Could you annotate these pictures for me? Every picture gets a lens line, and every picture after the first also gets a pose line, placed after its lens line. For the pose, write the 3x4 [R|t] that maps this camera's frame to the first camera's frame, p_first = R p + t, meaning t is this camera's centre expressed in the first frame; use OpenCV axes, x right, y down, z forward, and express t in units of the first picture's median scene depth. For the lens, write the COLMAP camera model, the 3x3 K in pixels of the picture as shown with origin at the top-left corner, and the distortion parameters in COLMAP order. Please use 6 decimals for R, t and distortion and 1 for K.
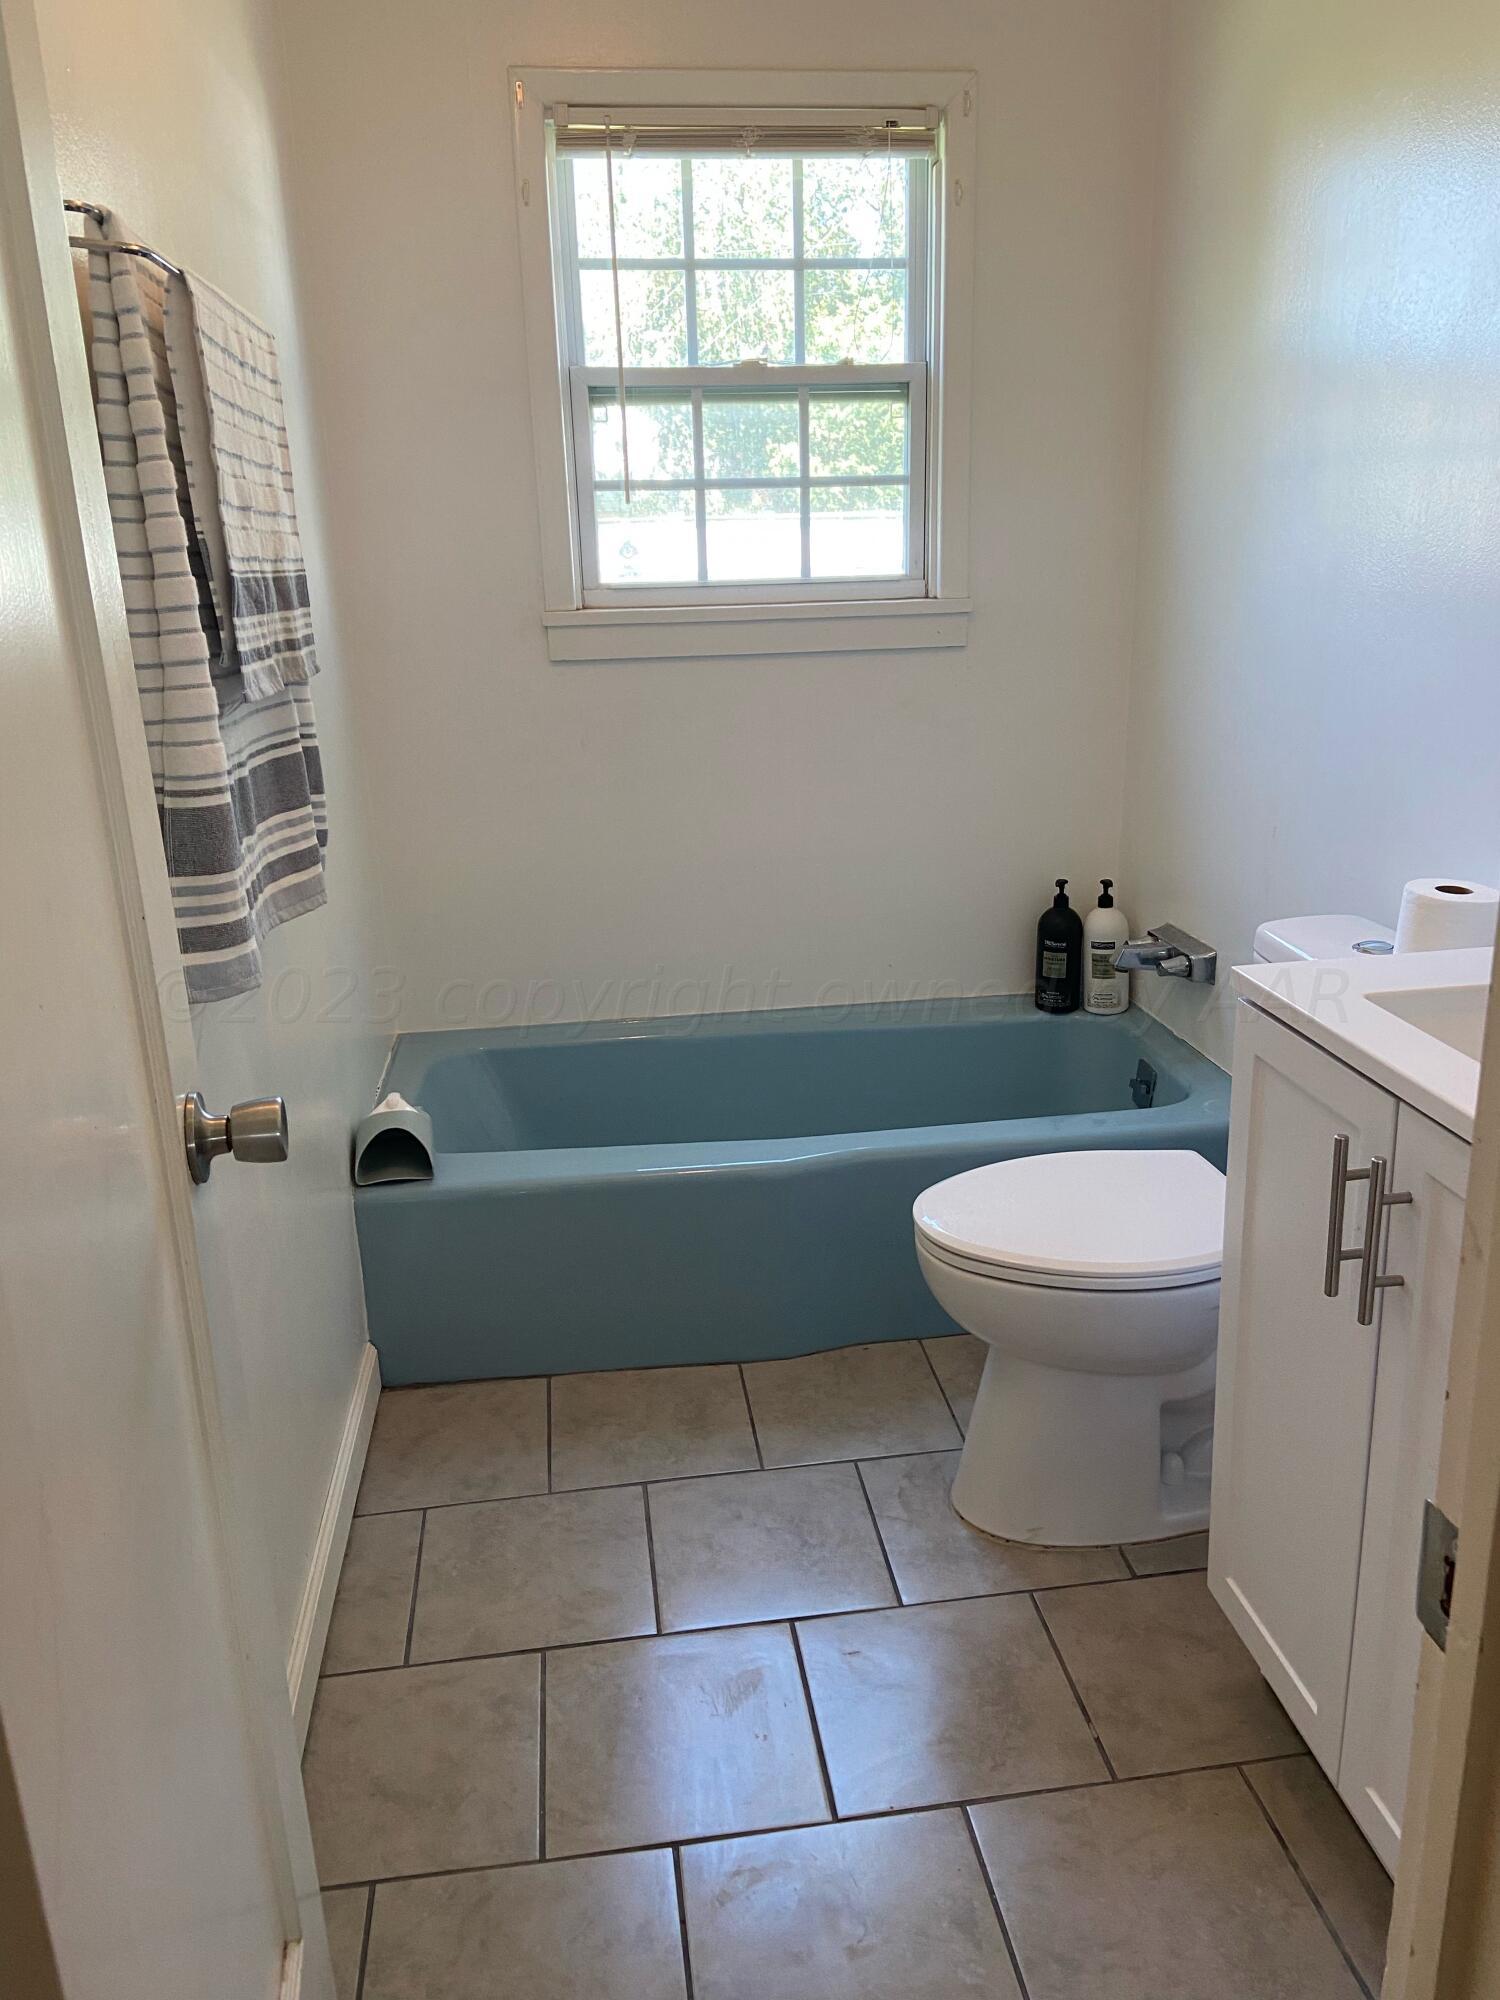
lens RADIAL K [[1538.7, 0, 753.2], [0, 1538.7, 1002.0], [0, 0, 1]] dist [0.060746, -0.025199]
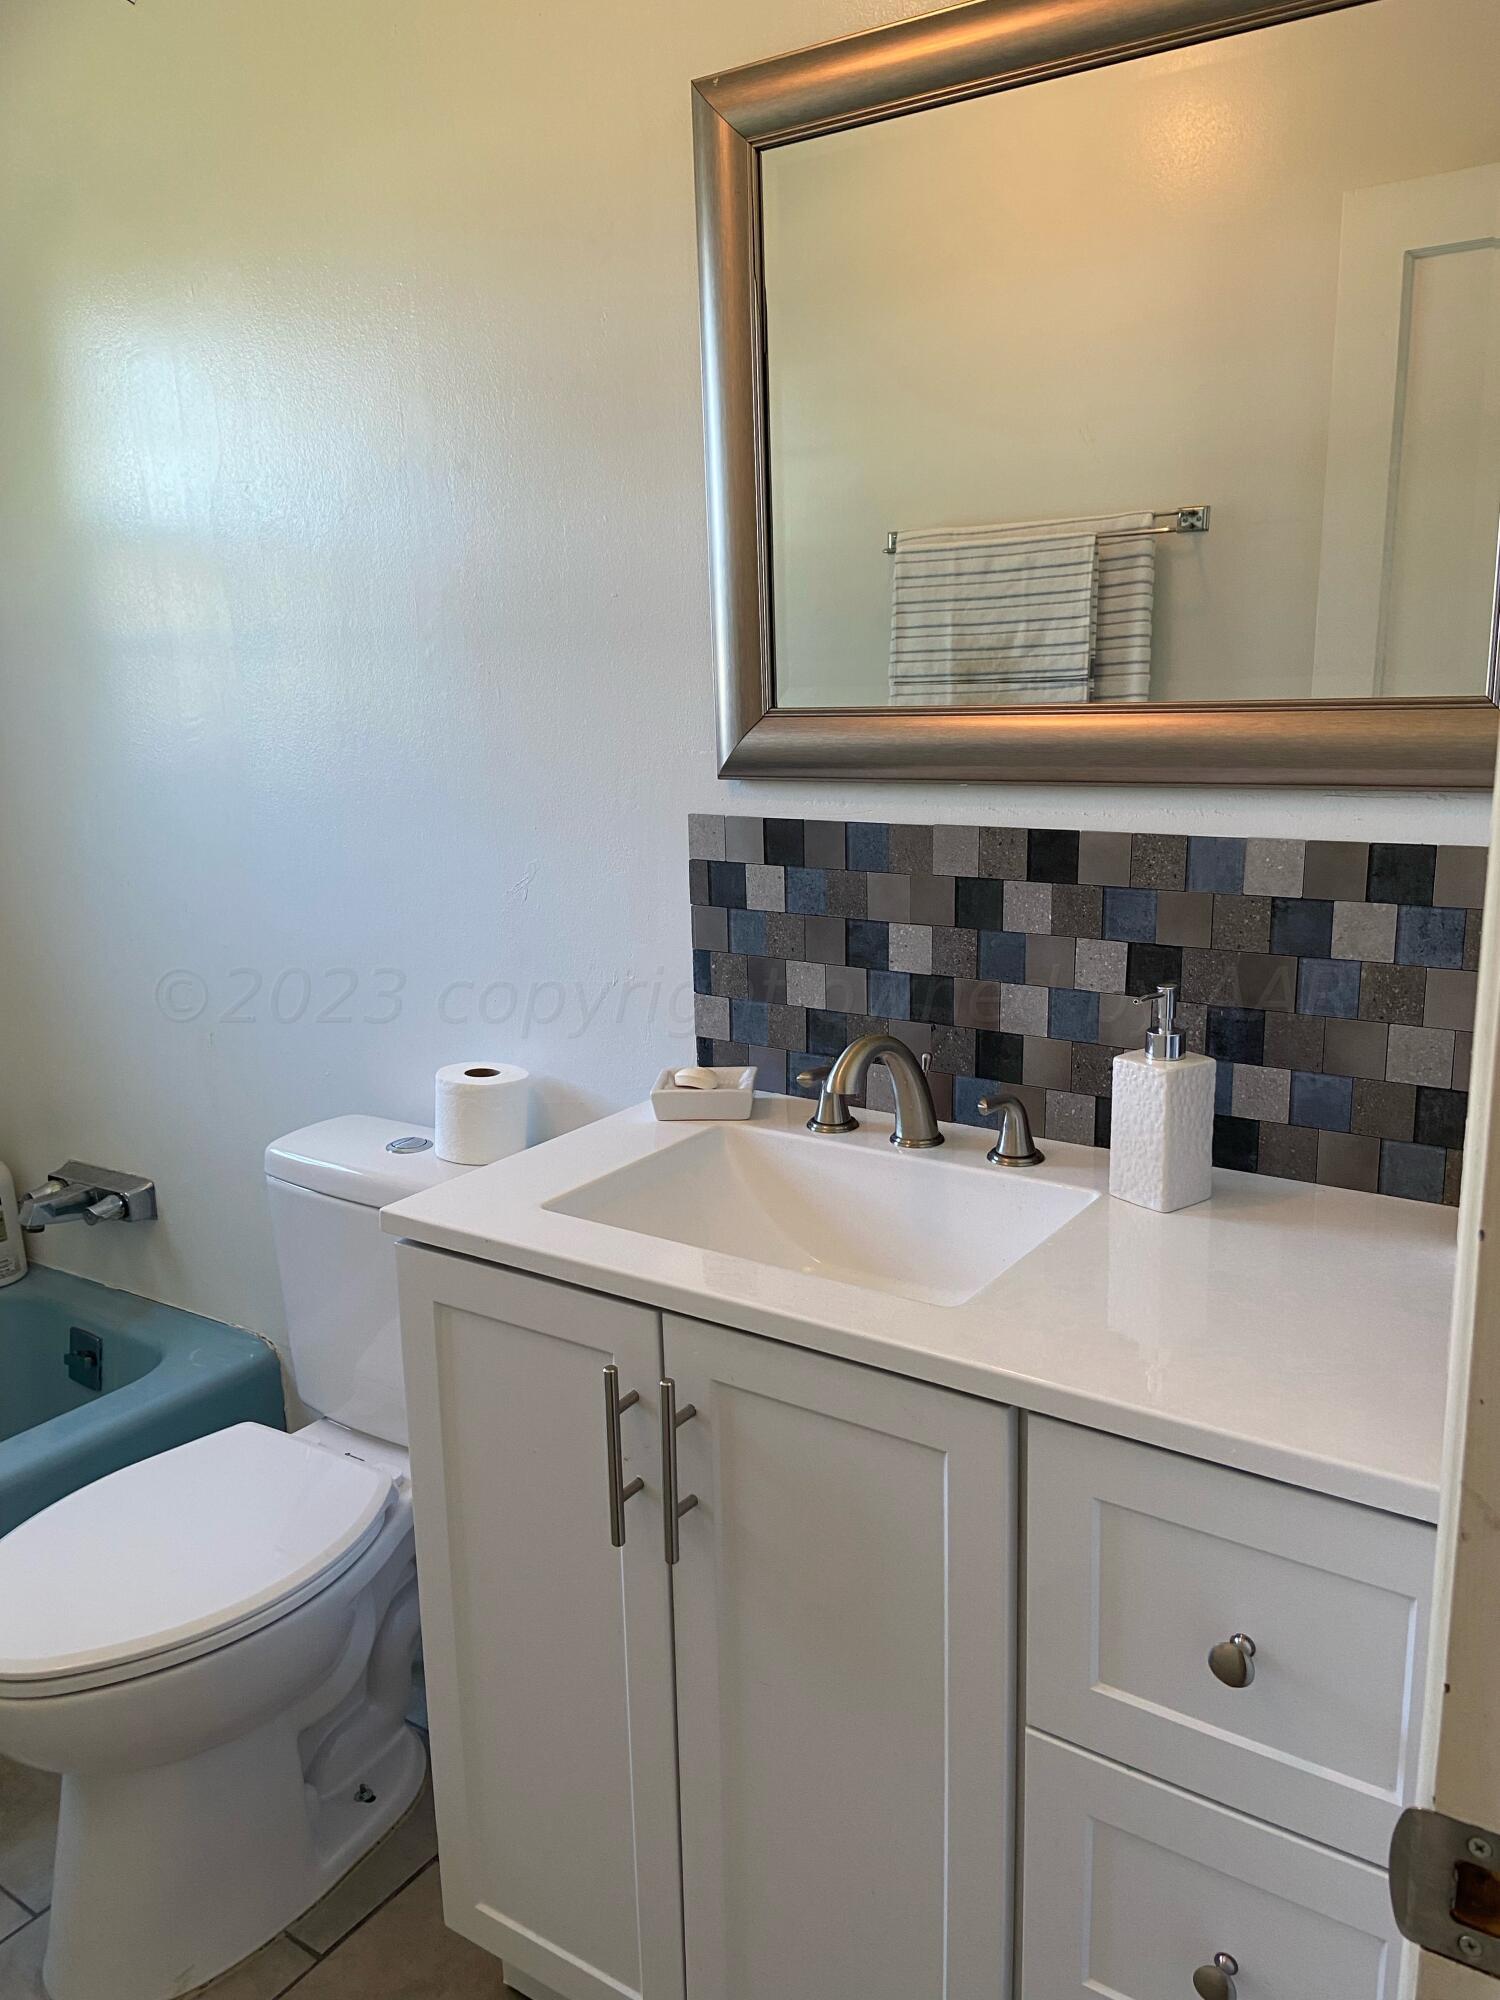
lens RADIAL K [[1538.7, 0, 748.3], [0, 1538.7, 1005.4], [0, 0, 1]] dist [0.060746, -0.025199]
pose [[0.675756, -0.150526, 0.721592, -0.118321], [0.225587, 0.974190, -0.008040, -0.060186], [-0.701758, 0.168215, 0.692271, 0.178044]]
